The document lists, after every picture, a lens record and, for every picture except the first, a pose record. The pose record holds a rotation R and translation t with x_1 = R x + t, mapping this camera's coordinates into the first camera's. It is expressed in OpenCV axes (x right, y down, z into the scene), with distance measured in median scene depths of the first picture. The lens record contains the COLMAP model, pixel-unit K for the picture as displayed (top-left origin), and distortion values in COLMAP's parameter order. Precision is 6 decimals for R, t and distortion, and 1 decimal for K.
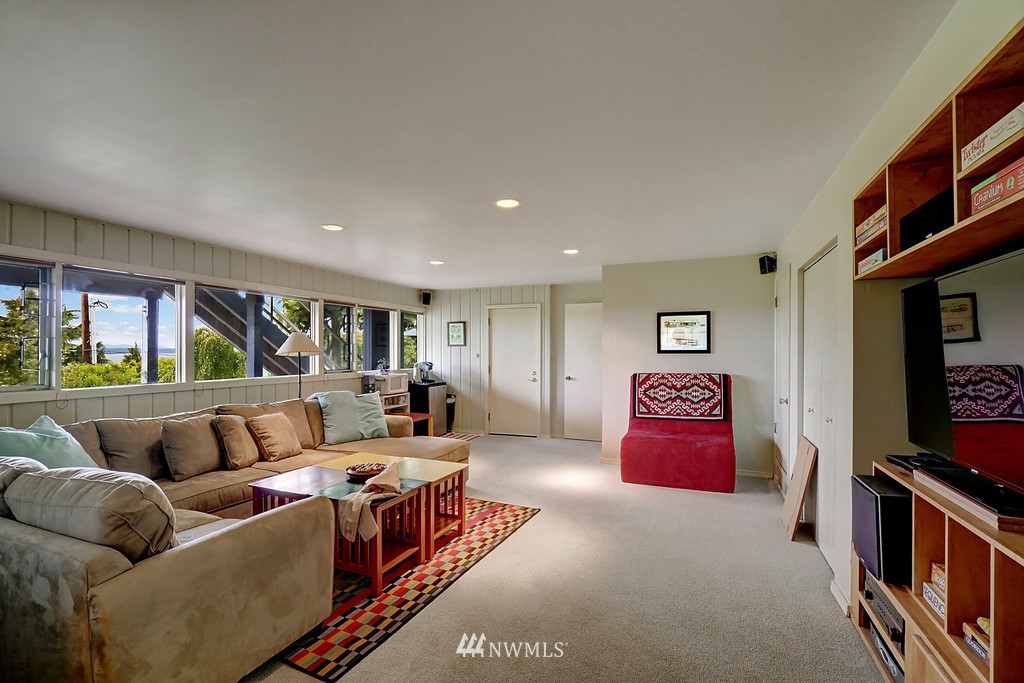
lens RADIAL K [[472.2, 0, 511.6], [0, 472.2, 349.8], [0, 0, 1]] dist [-0.015019, 0.001169]
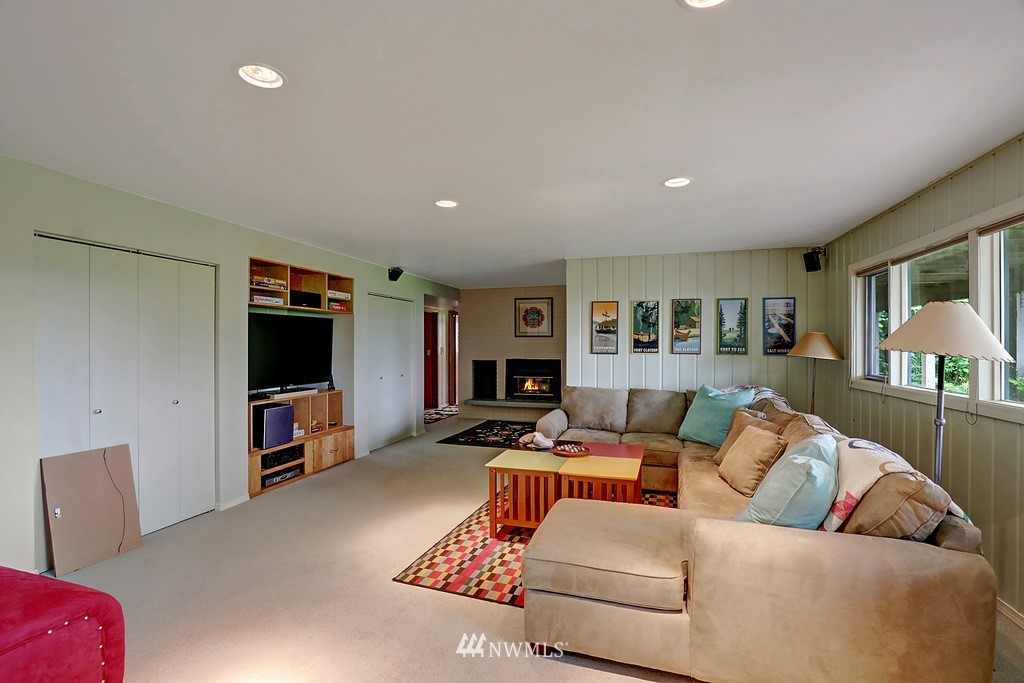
lens RADIAL K [[472.2, 0, 511.6], [0, 472.2, 349.8], [0, 0, 1]] dist [-0.015019, 0.001169]
pose [[-0.995765, 0.003311, -0.091872, -0.050220], [0.003460, 0.999993, -0.001464, 0.011241], [0.091866, -0.001776, -0.995770, 1.751007]]
